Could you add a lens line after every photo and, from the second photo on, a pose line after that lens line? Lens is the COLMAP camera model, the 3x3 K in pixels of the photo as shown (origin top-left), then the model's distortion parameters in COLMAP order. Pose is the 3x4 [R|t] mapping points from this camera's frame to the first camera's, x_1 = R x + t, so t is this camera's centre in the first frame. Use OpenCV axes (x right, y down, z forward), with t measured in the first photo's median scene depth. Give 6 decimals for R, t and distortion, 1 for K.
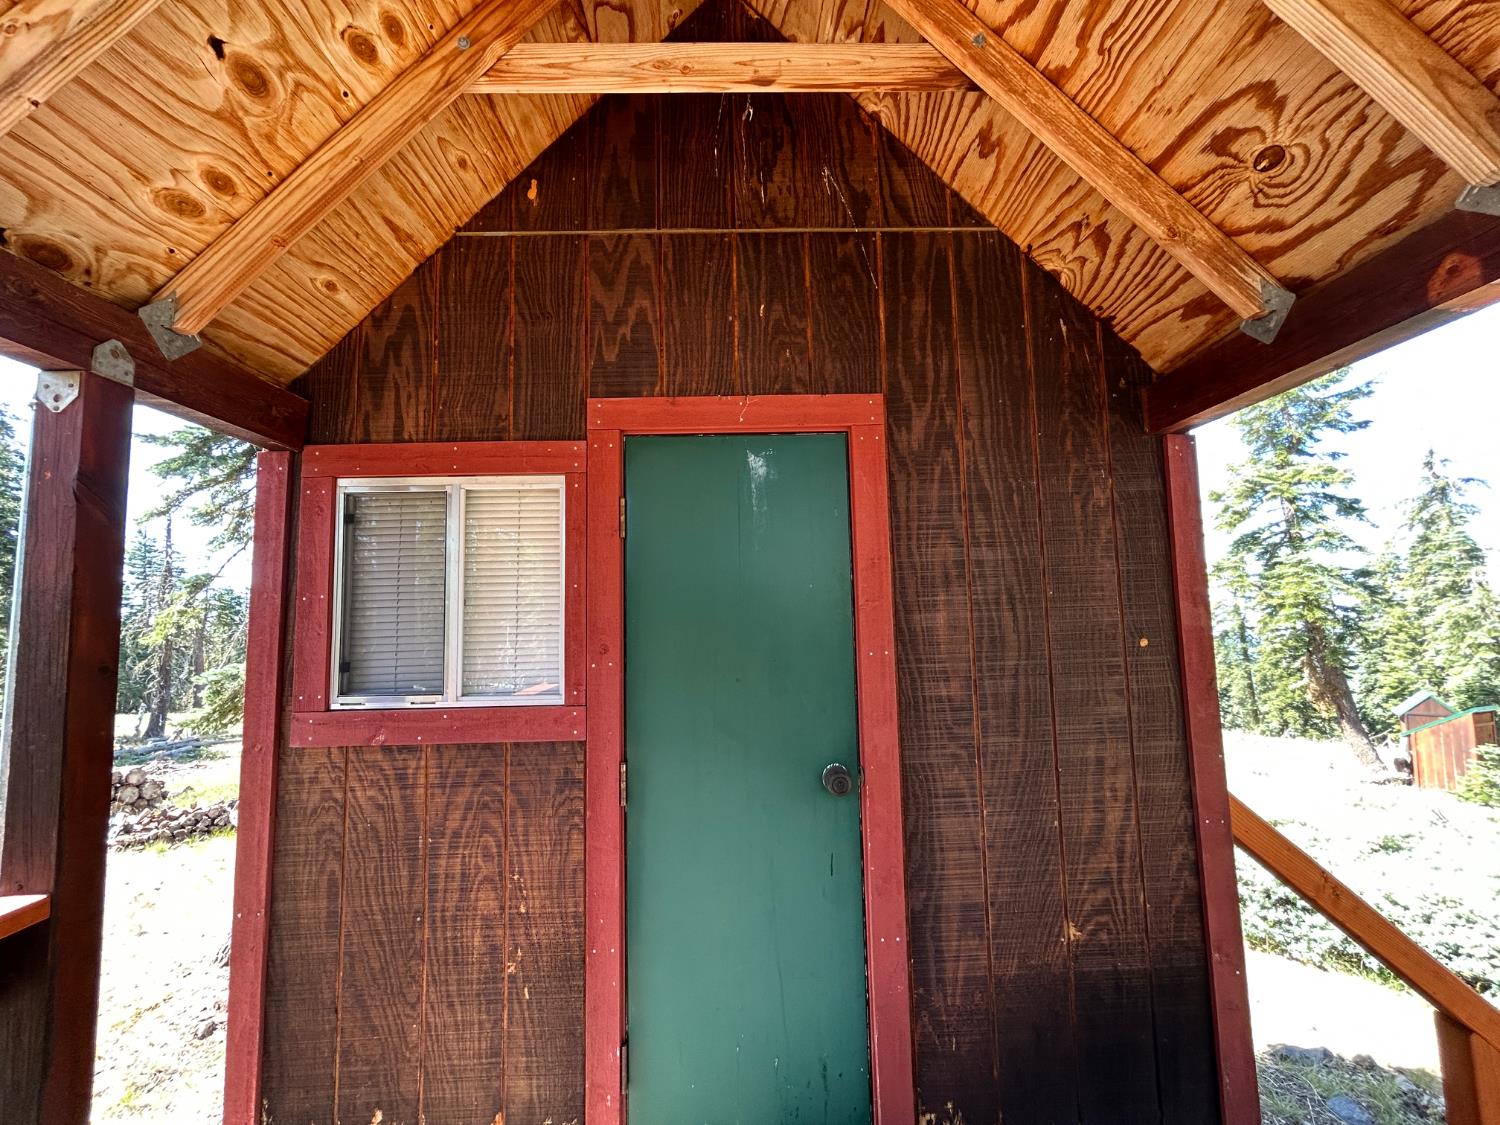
lens RADIAL K [[606.6, 0, 748.9], [0, 606.6, 560.5], [0, 0, 1]] dist [0.002360, 0.000636]
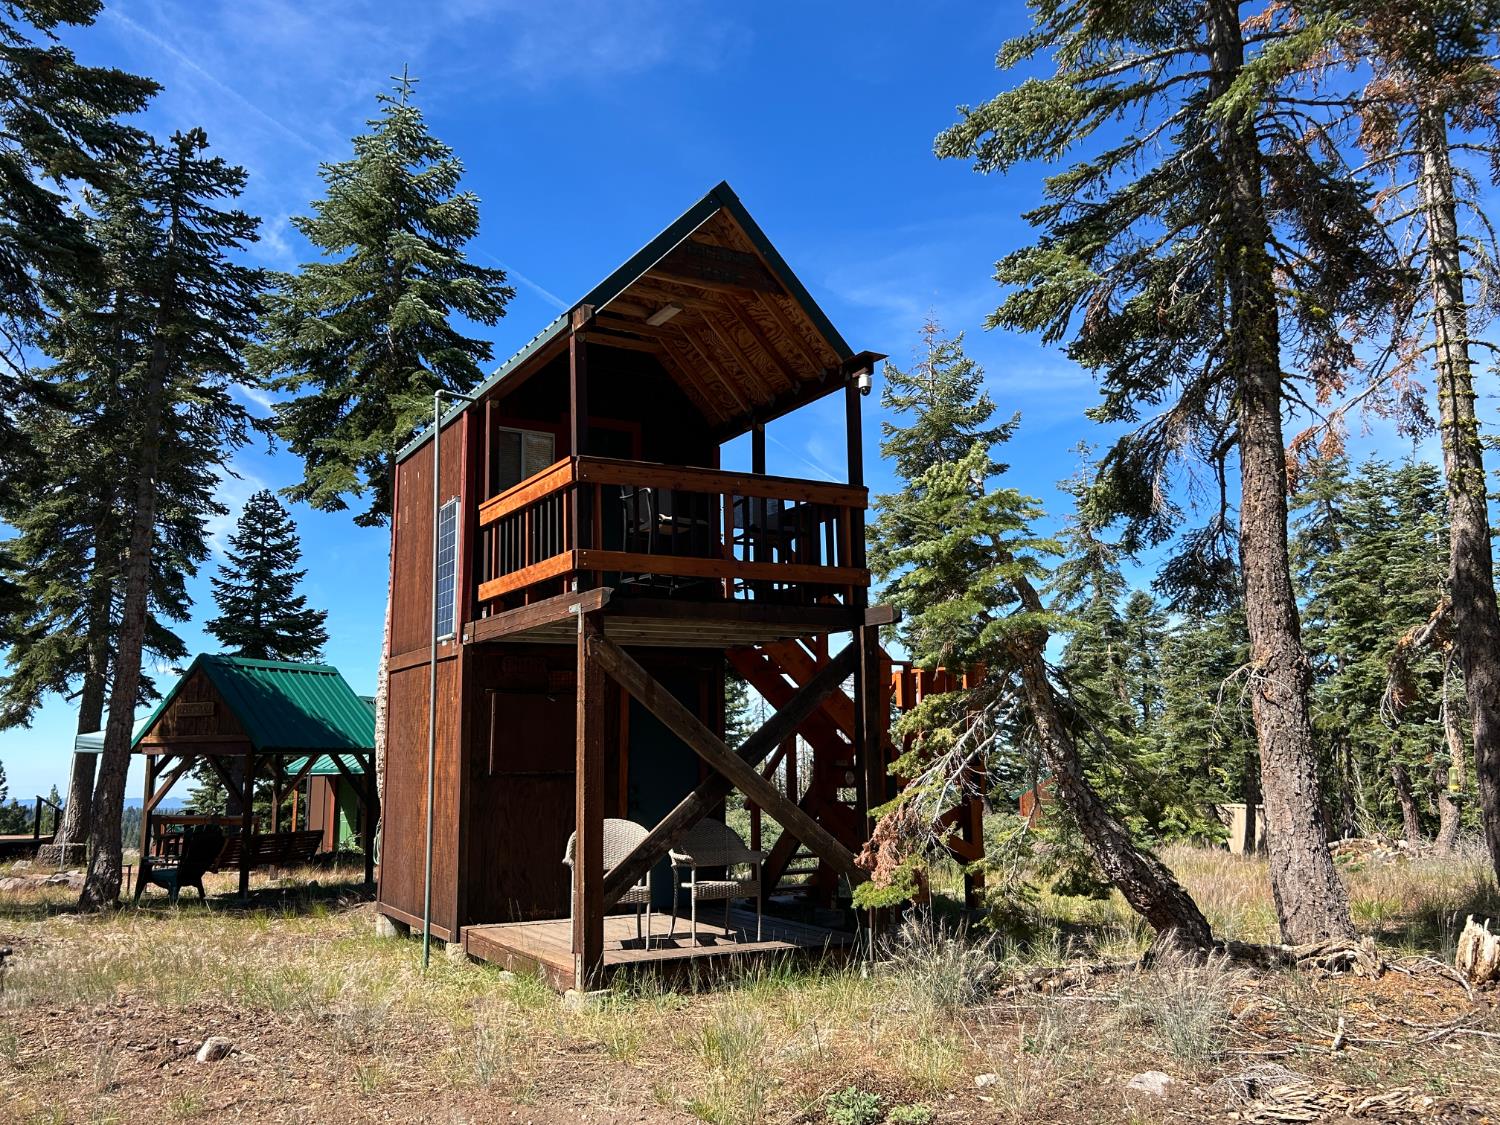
lens RADIAL K [[1236.9, 0, 749.6], [0, 1236.9, 561.8], [0, 0, 1]] dist [0.001822, 0.002057]
pose [[0.874980, 0.082620, 0.477058, -0.212999], [-0.049888, 0.995473, -0.080901, 0.087862], [-0.481583, 0.046988, 0.875140, -0.457196]]
